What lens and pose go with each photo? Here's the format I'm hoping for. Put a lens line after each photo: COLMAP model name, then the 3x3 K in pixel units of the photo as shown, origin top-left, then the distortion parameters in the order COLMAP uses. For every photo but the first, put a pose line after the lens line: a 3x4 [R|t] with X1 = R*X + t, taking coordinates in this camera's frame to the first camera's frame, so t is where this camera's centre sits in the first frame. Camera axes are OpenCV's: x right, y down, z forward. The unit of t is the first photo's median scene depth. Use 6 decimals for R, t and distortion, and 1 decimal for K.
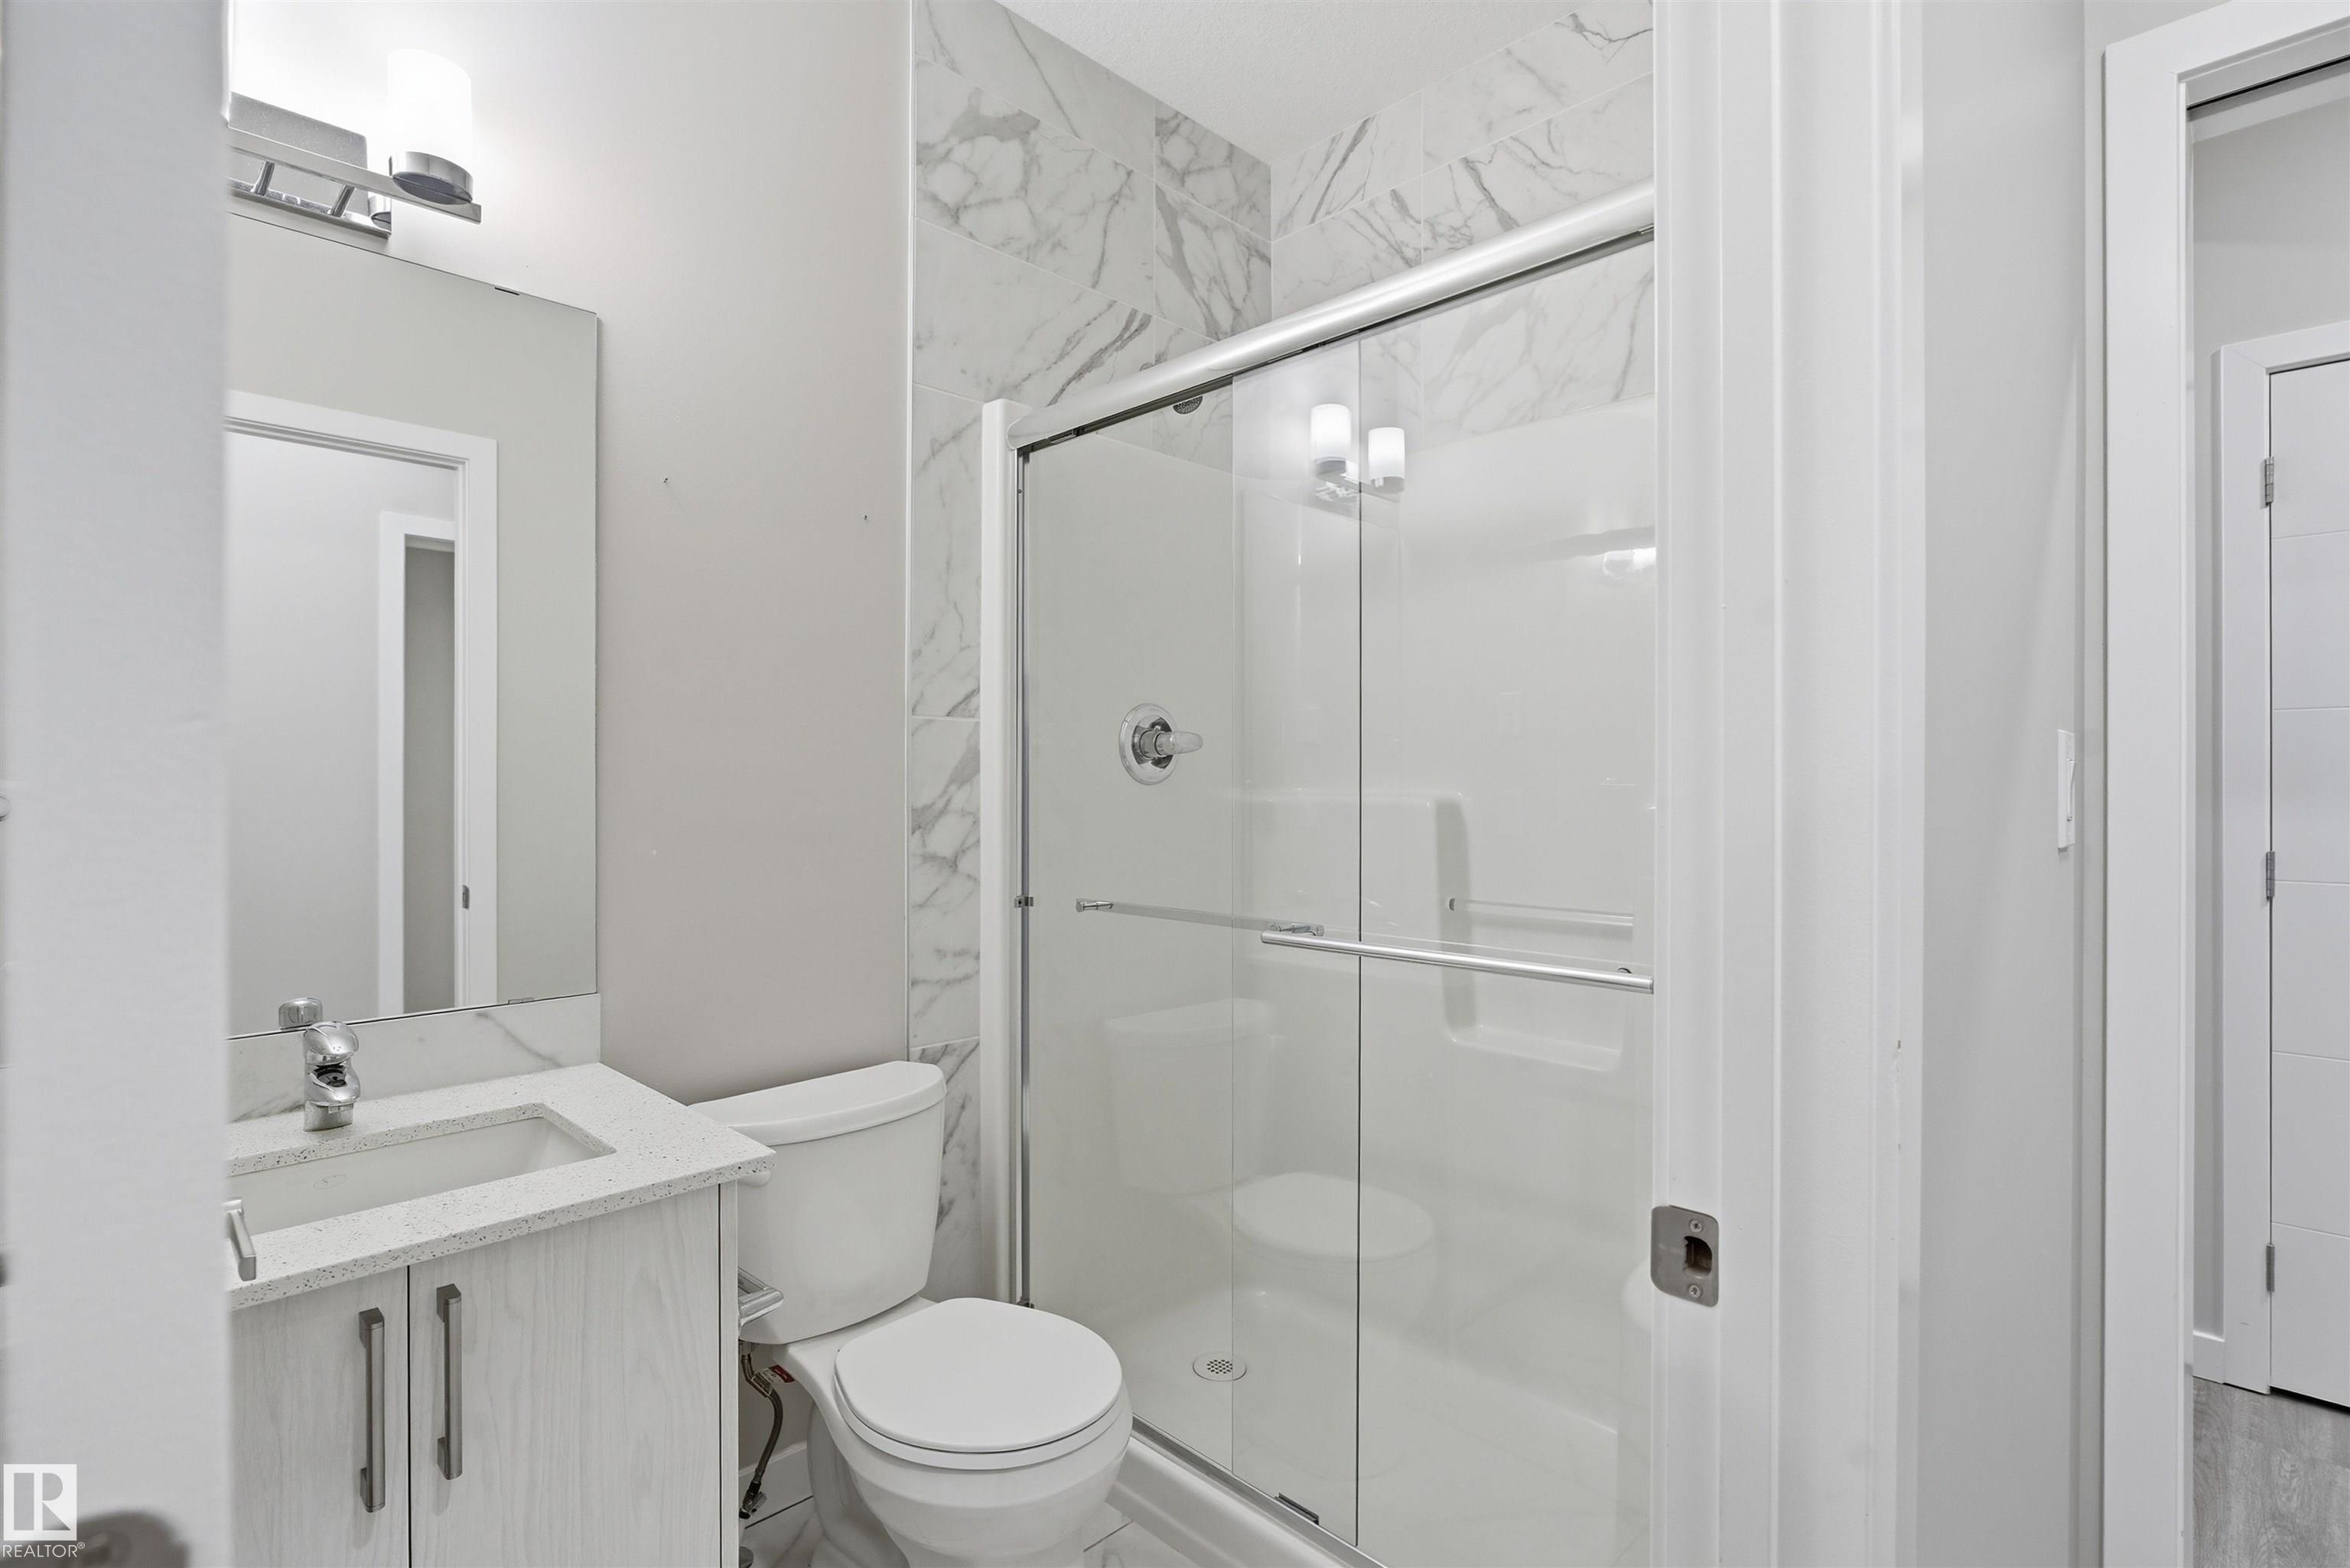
lens RADIAL K [[1128.5, 0, 1212.2], [0, 1128.5, 754.0], [0, 0, 1]] dist [0.020472, 0.000471]
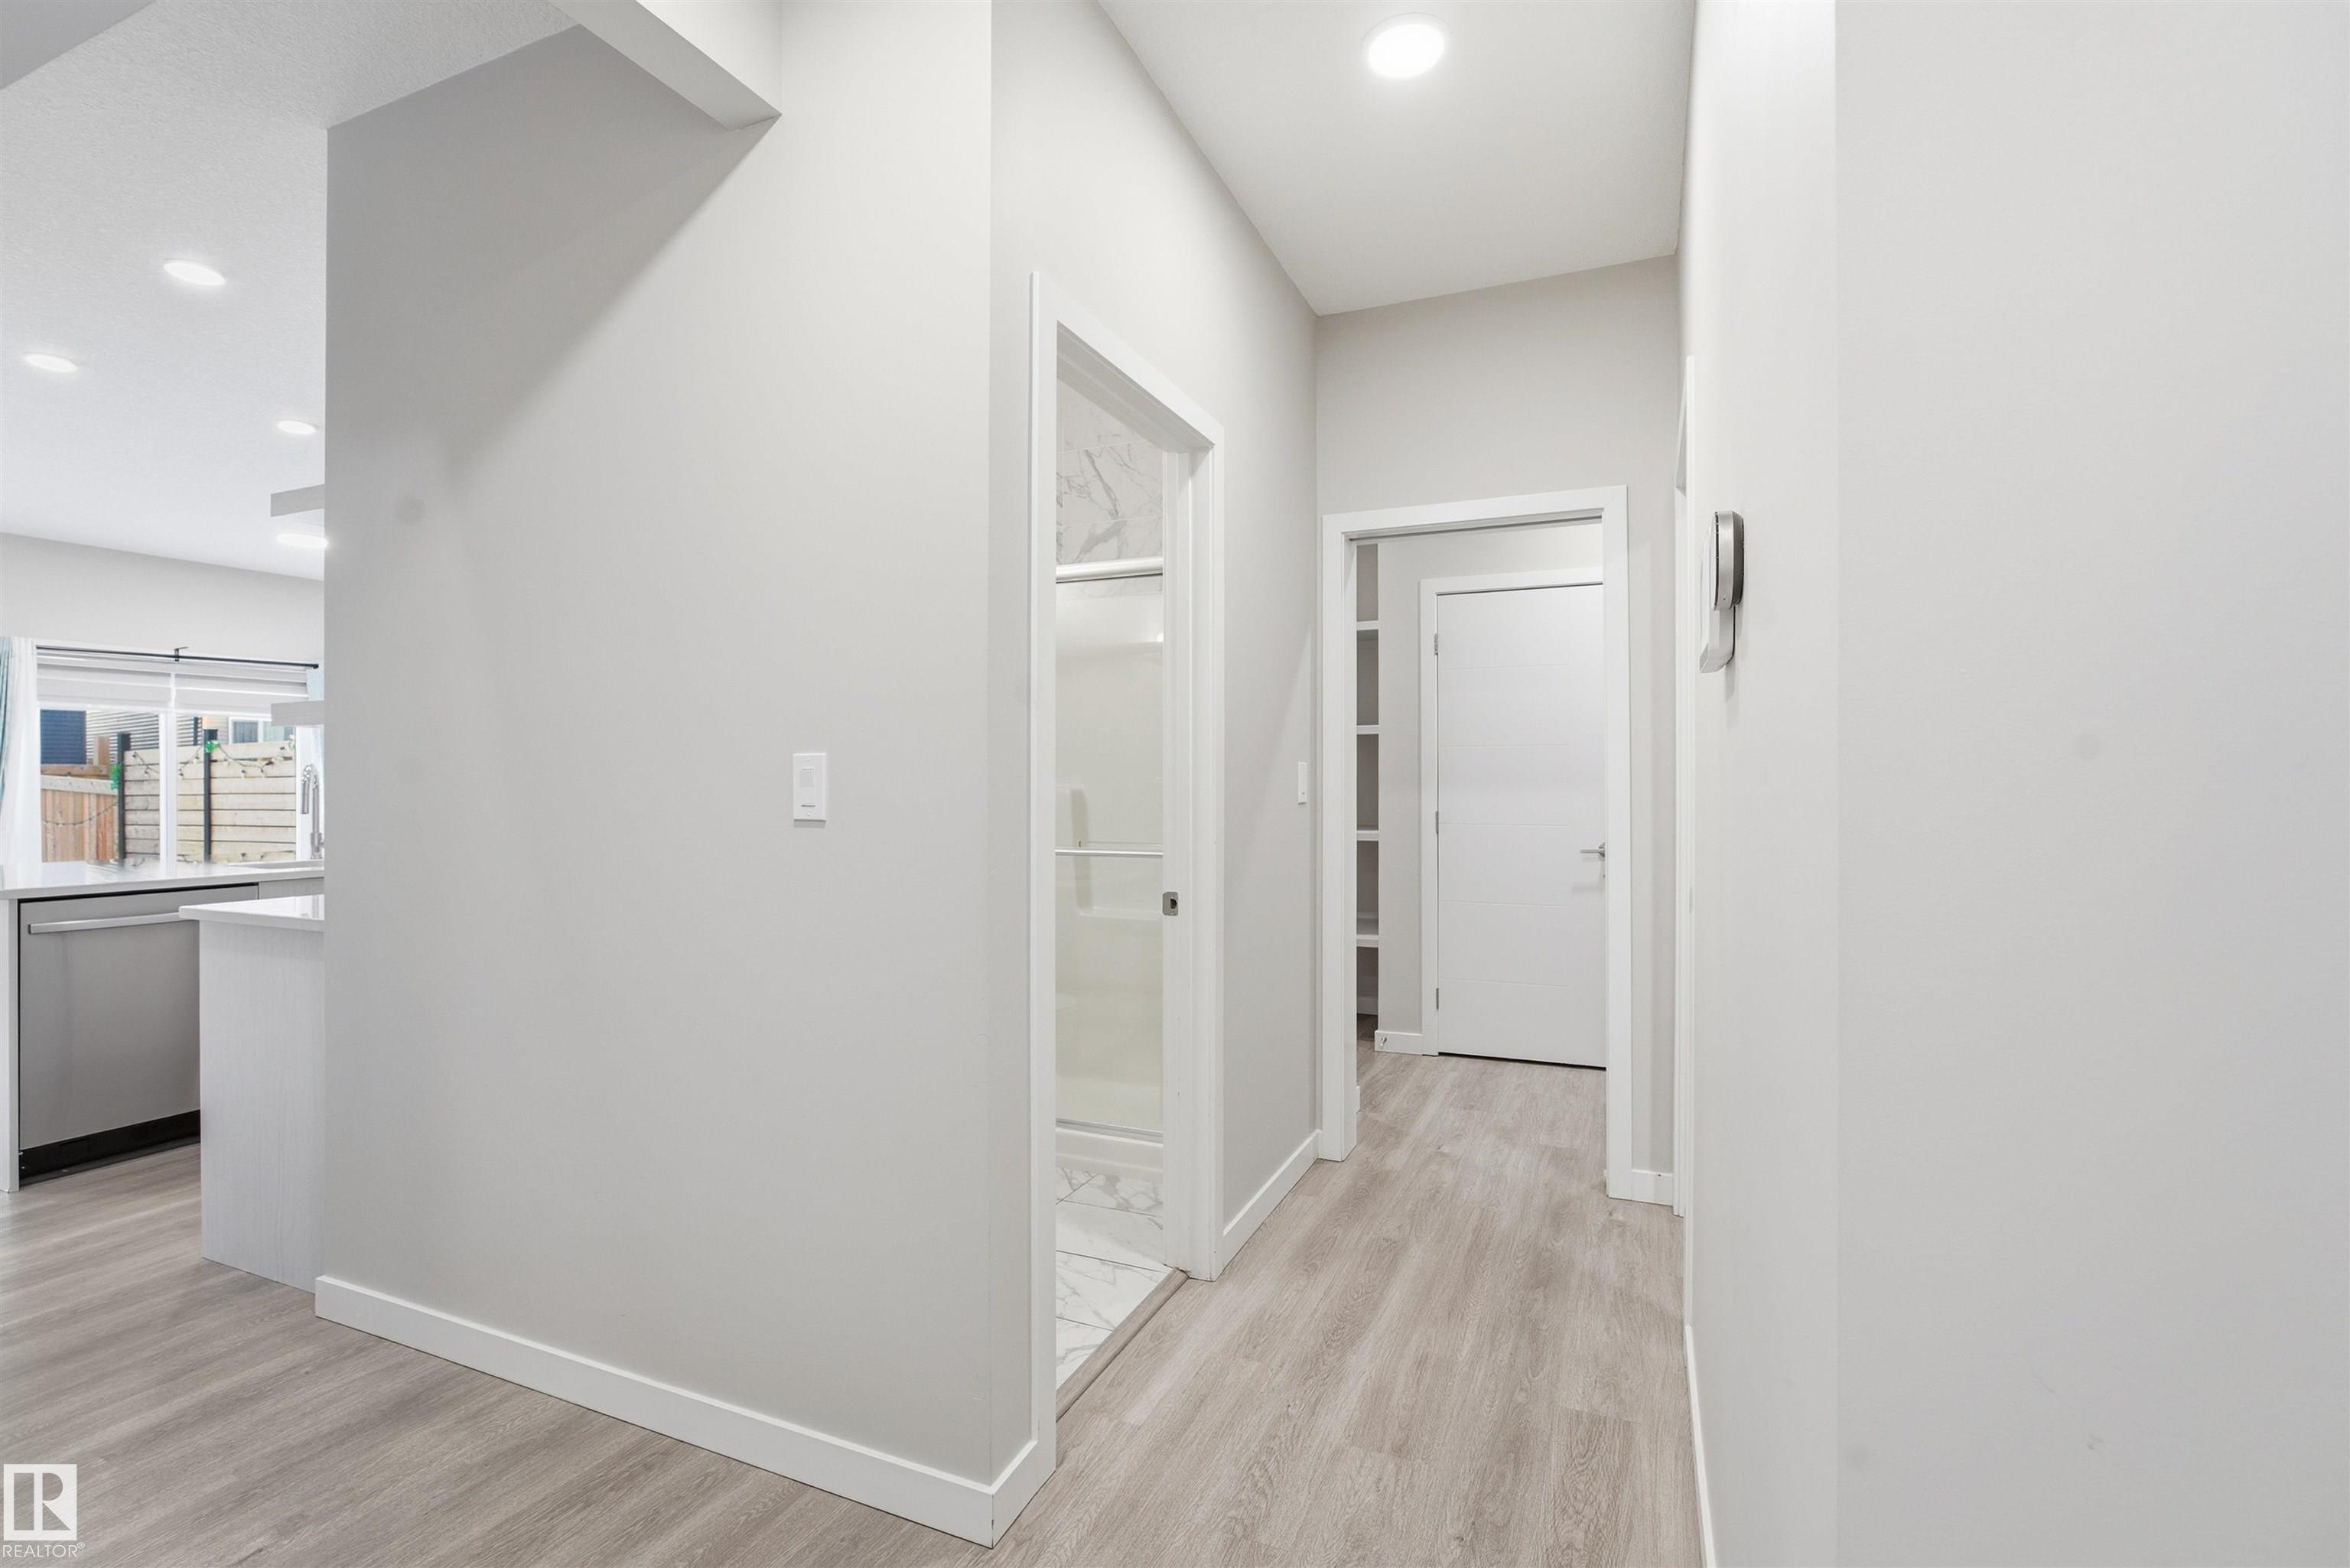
lens RADIAL K [[1047.9, 0, 1178.4], [0, 1047.9, 779.3], [0, 0, 1]] dist [-0.011056, 0.003485]
pose [[0.939623, -0.003980, 0.342190, -0.241068], [-0.004154, 0.999726, 0.023035, -0.018971], [-0.342188, -0.023065, 0.939349, -0.729296]]
